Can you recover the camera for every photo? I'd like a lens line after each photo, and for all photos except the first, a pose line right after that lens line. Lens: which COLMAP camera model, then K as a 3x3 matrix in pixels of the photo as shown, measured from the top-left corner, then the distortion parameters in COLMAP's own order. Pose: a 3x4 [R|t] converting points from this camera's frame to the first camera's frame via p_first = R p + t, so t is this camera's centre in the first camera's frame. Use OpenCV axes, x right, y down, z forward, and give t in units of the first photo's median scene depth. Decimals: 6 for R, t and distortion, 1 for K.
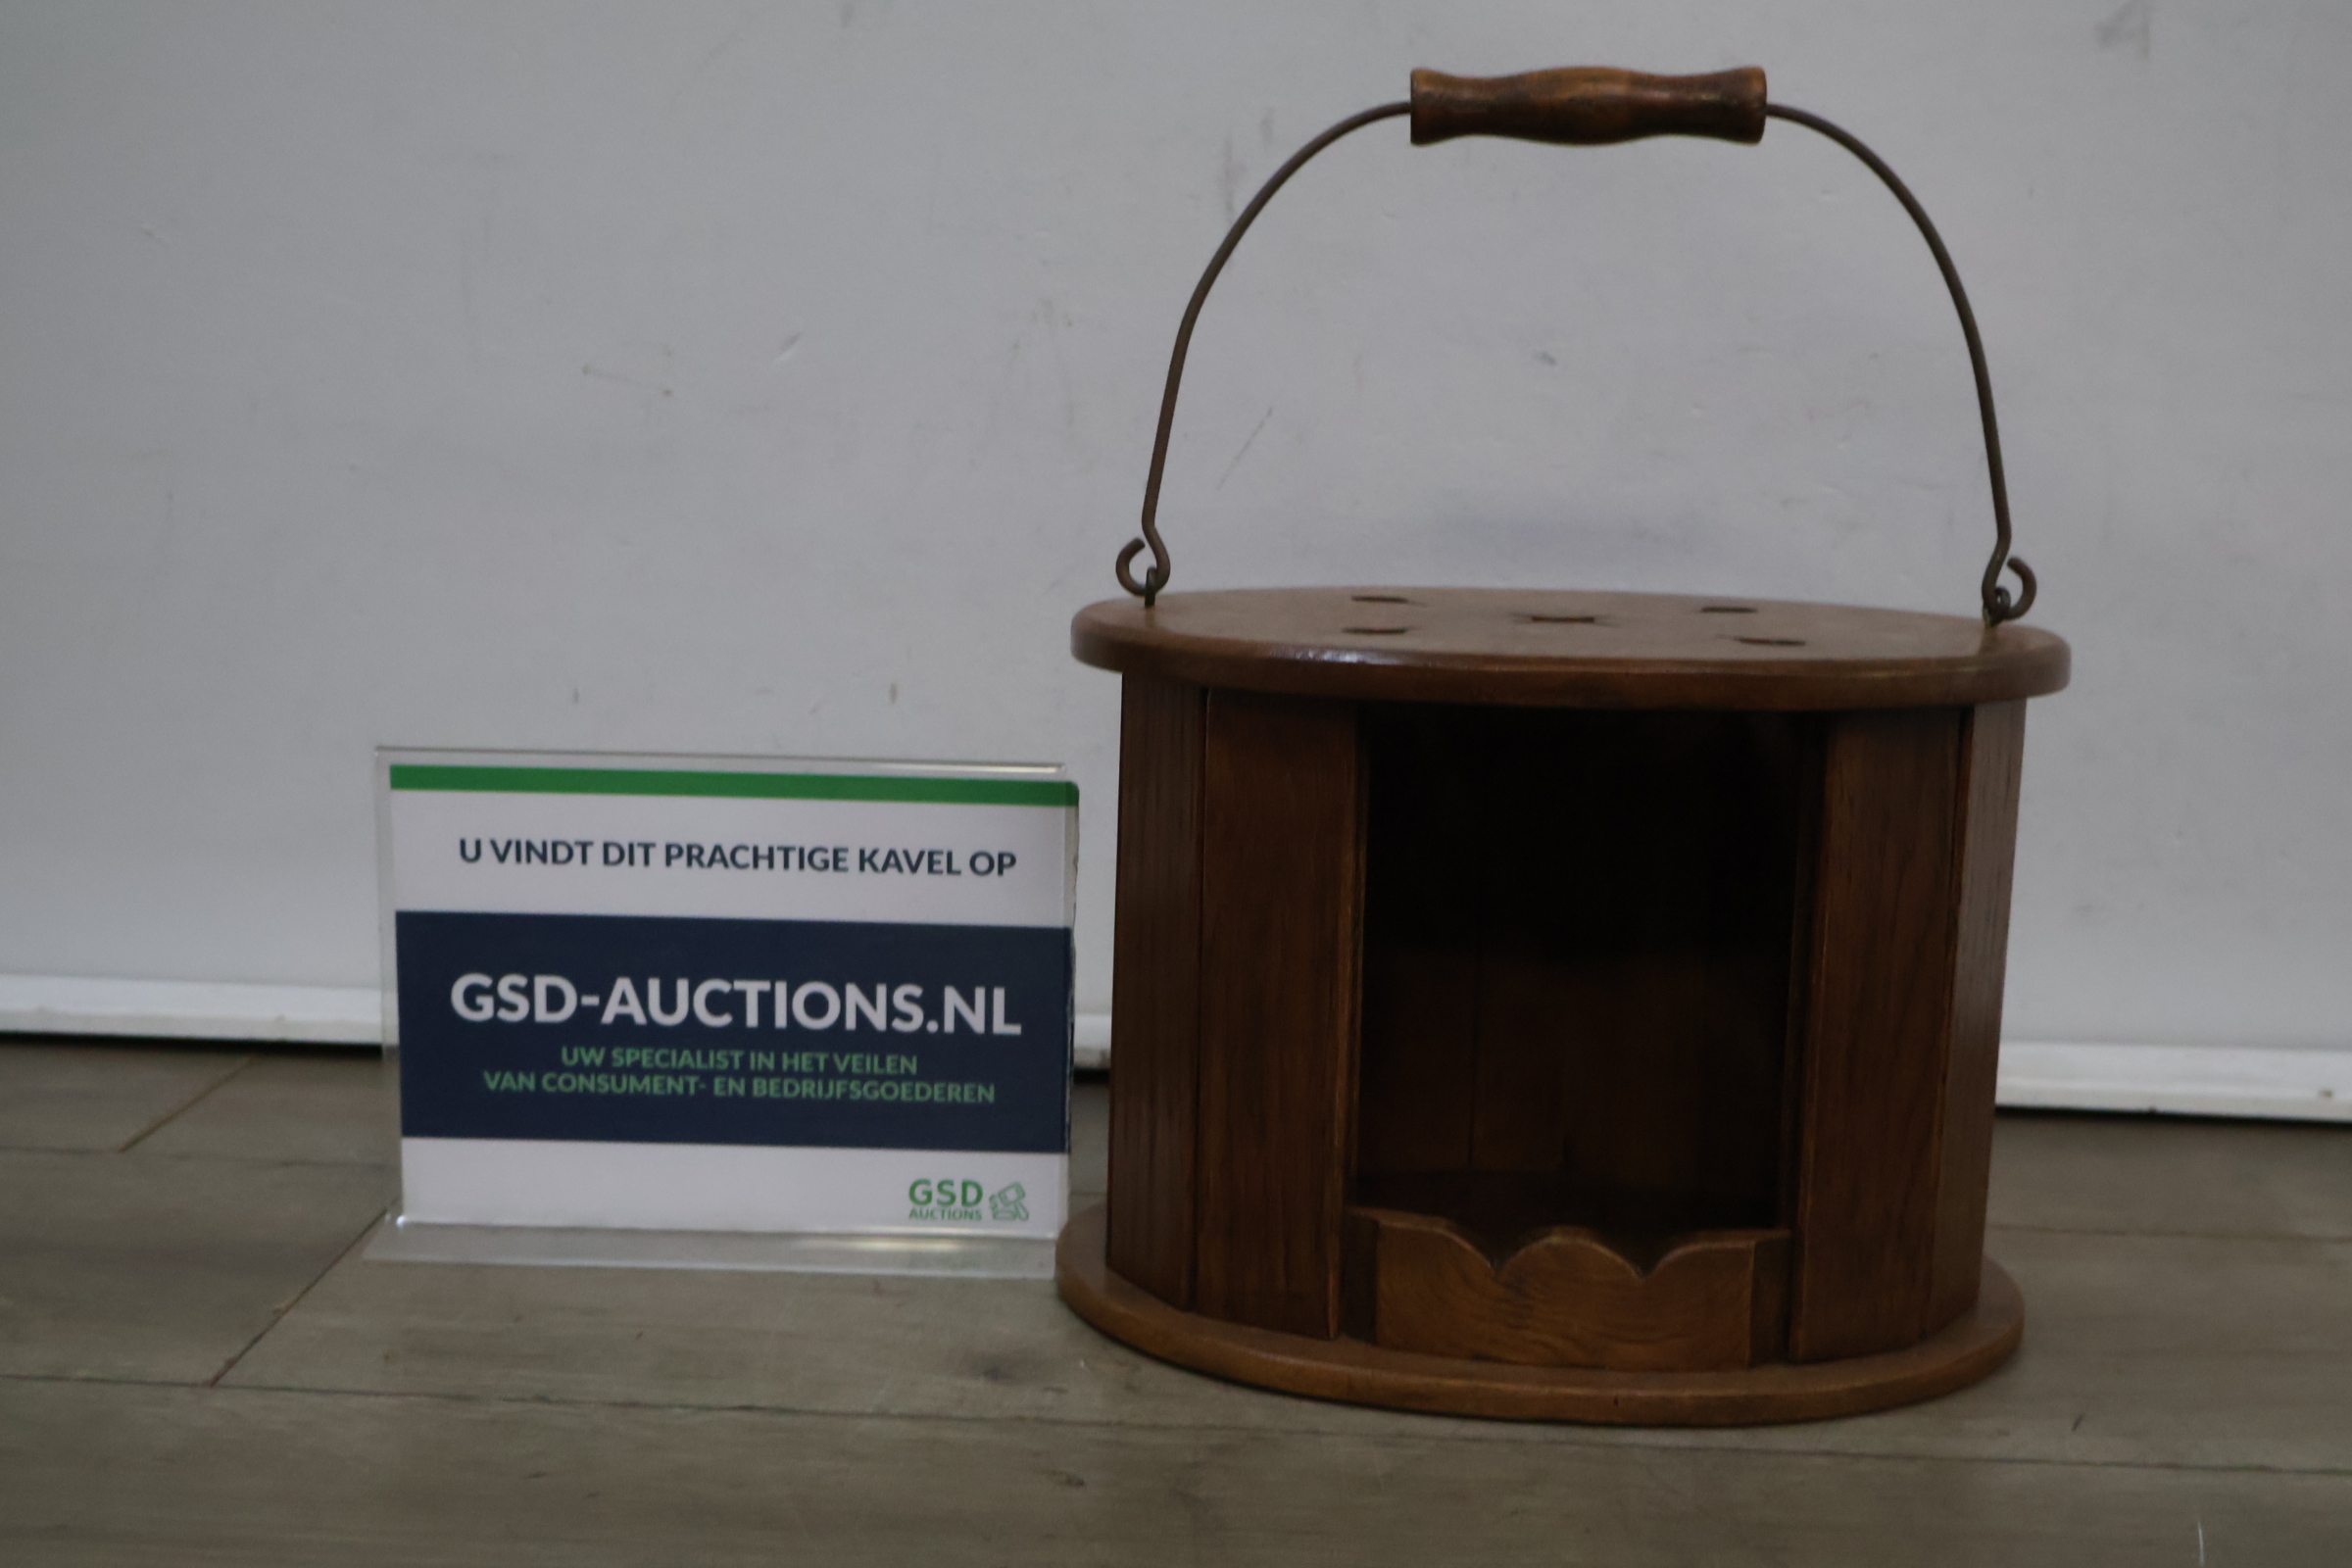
lens RADIAL K [[2900.0, 0, 1176.0], [0, 2900.0, 784.0], [0, 0, 1]] dist [0.019033, 0.035514]
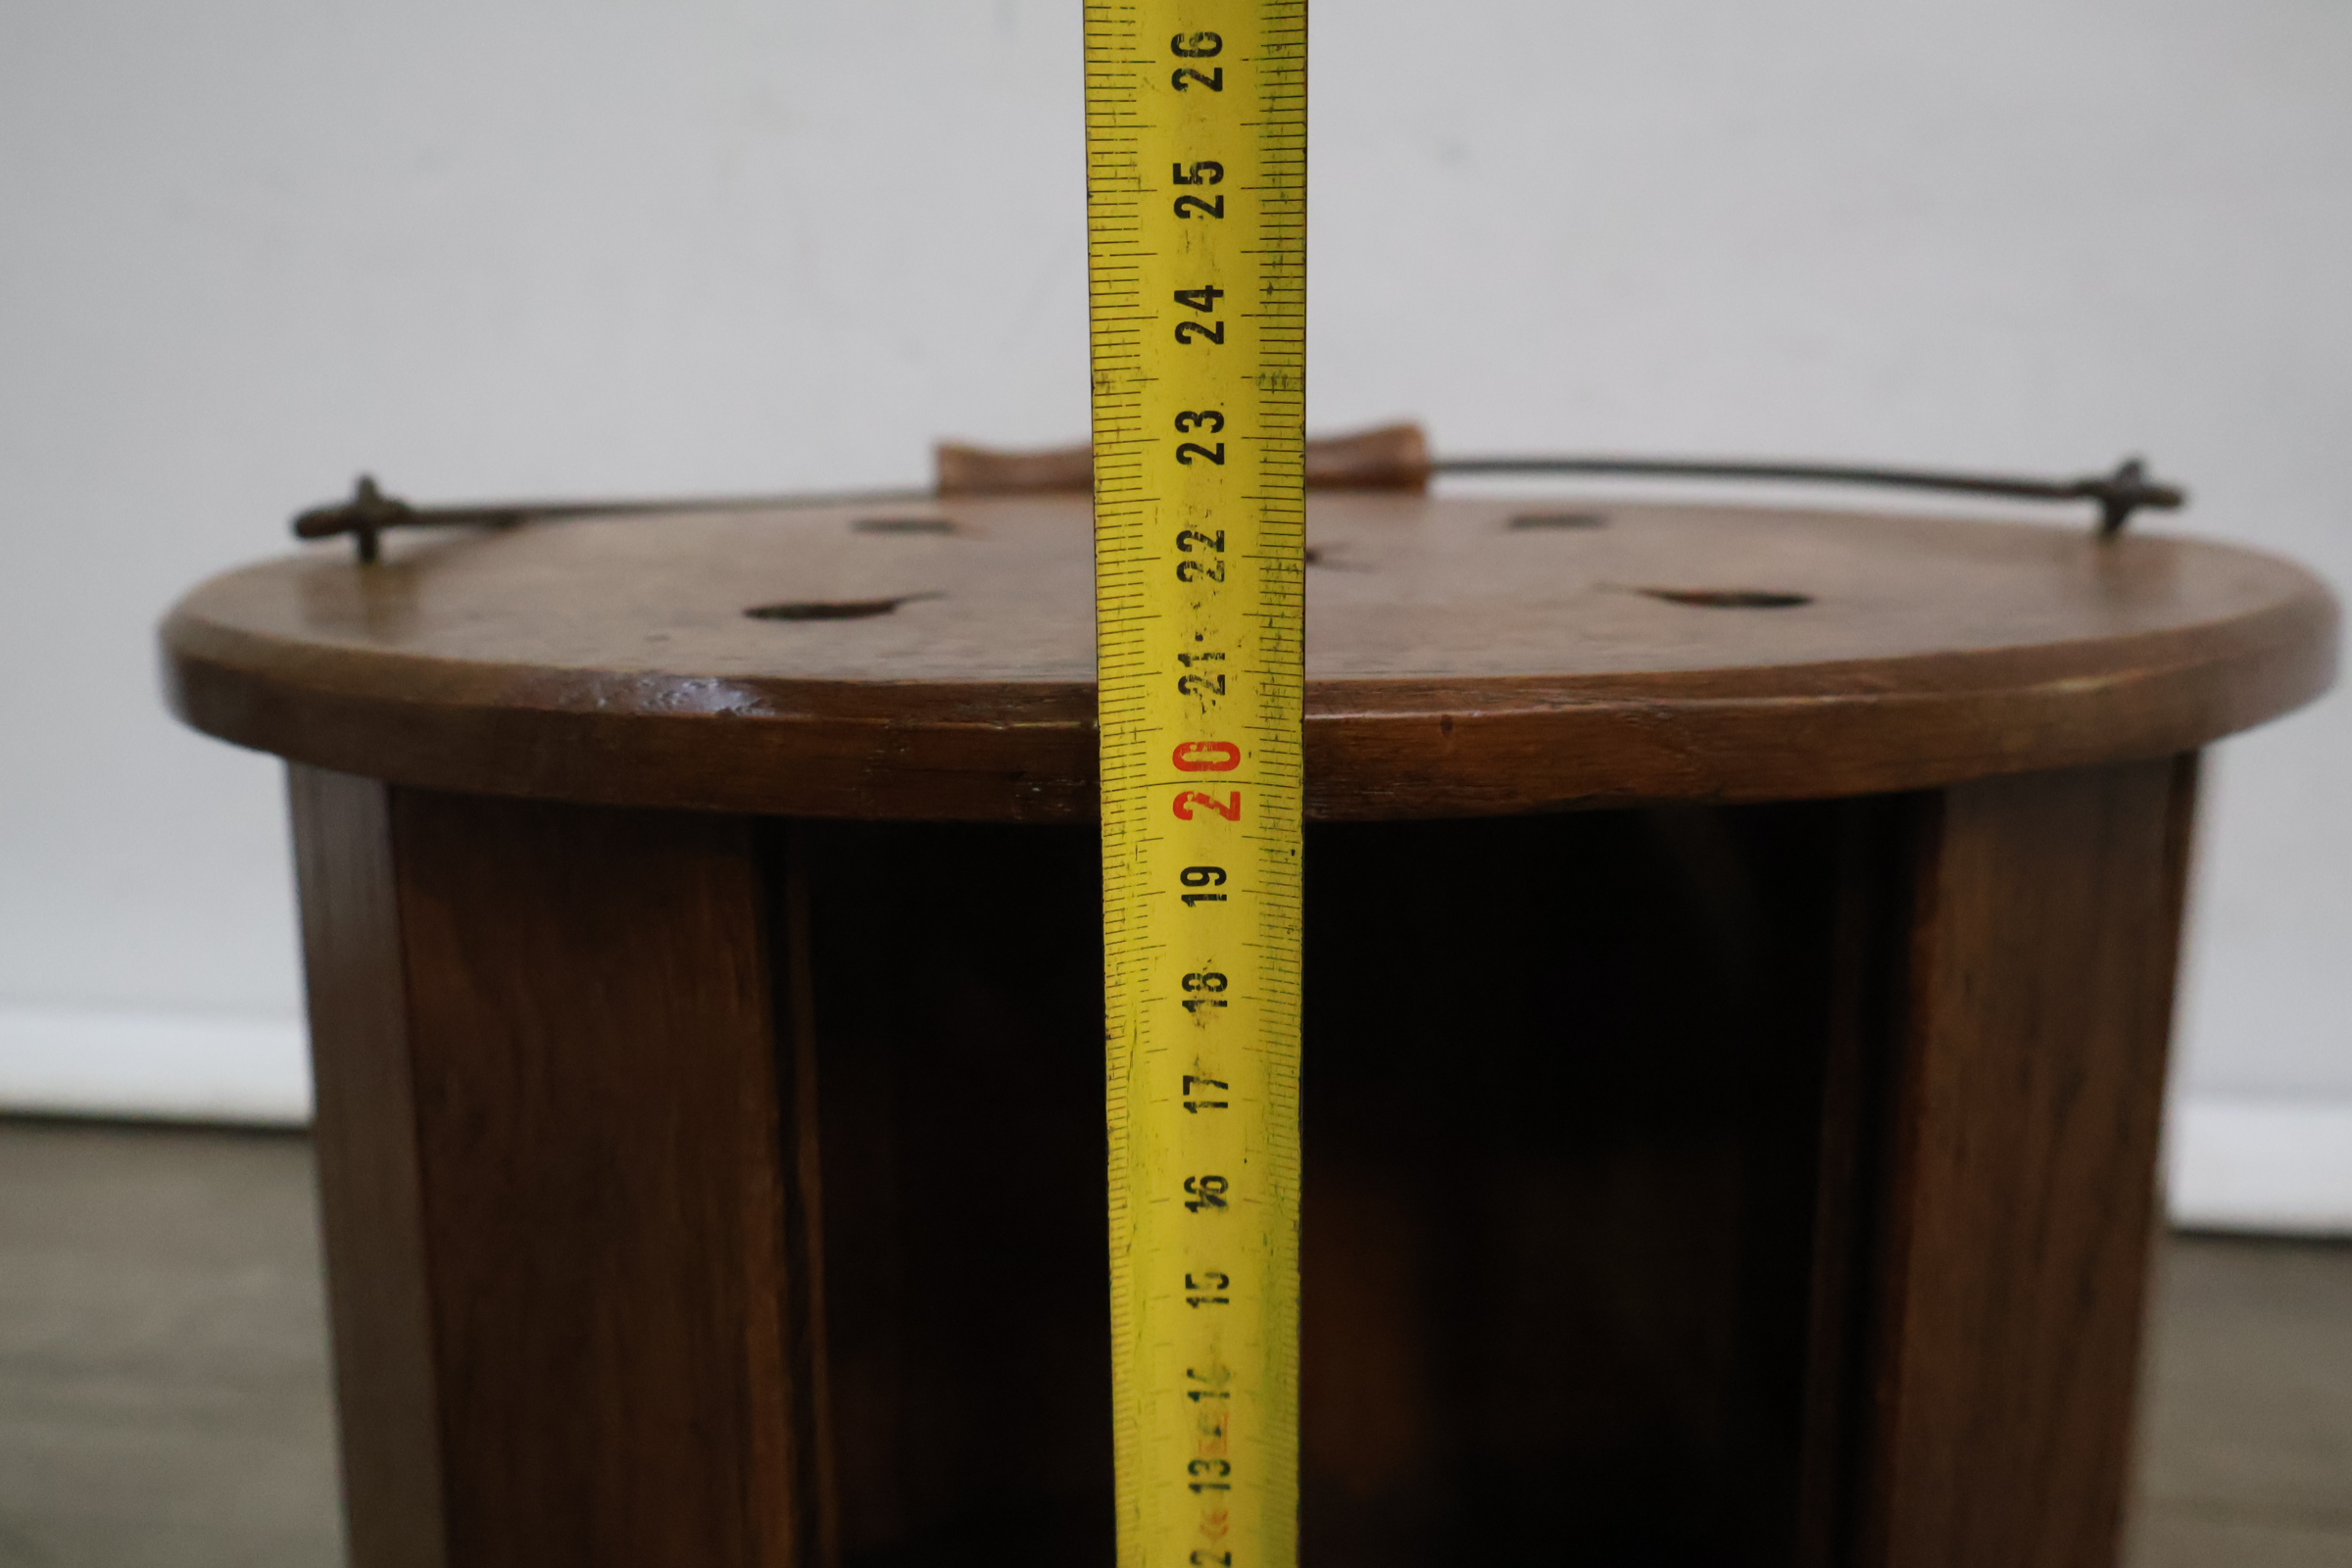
lens RADIAL K [[2120.6, 0, 1176.0], [0, 2120.6, 784.0], [0, 0, 1]] dist [0.021012, 0.005449]
pose [[0.993740, -0.052351, 0.098693, 0.087998], [0.045864, 0.996706, 0.066888, -0.045820], [-0.101869, -0.061942, 0.992867, 0.681522]]
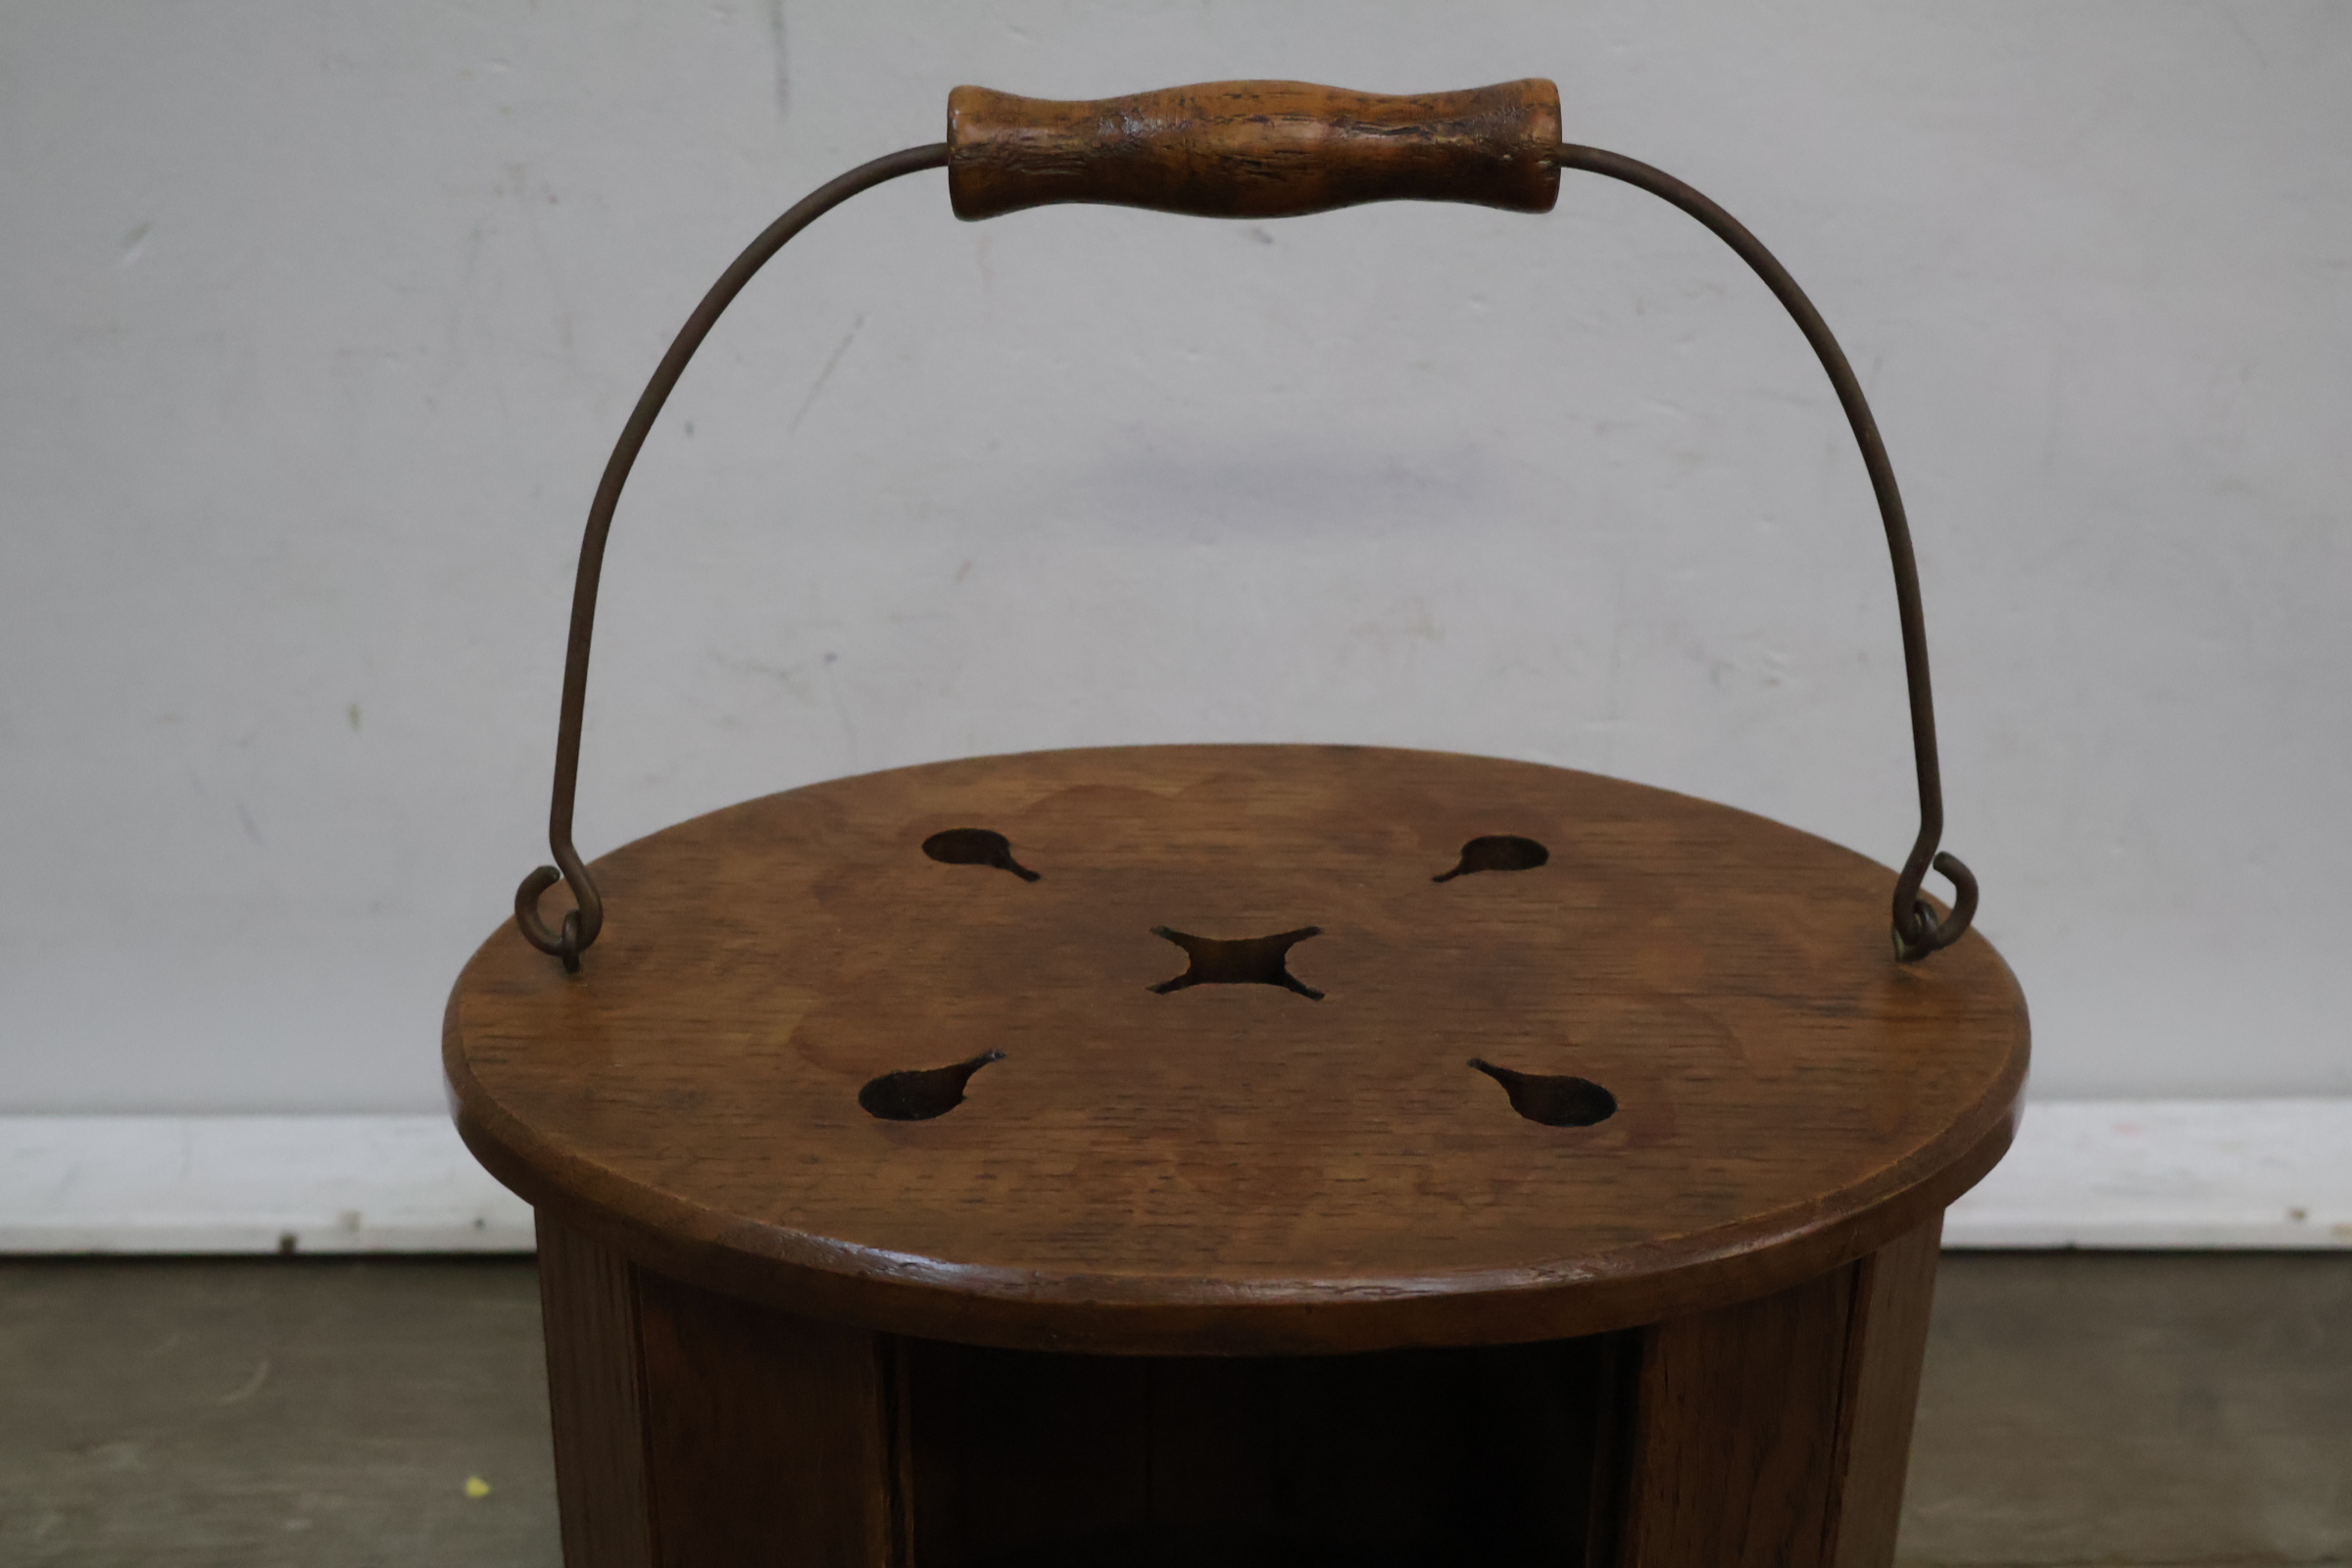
lens RADIAL K [[2868.1, 0, 1176.0], [0, 2868.1, 784.0], [0, 0, 1]] dist [0.021733, -0.001209]
pose [[0.998112, -0.039245, 0.047251, 0.097333], [0.025703, 0.965536, 0.258996, -0.270157], [-0.055787, -0.257293, 0.964722, 0.430298]]
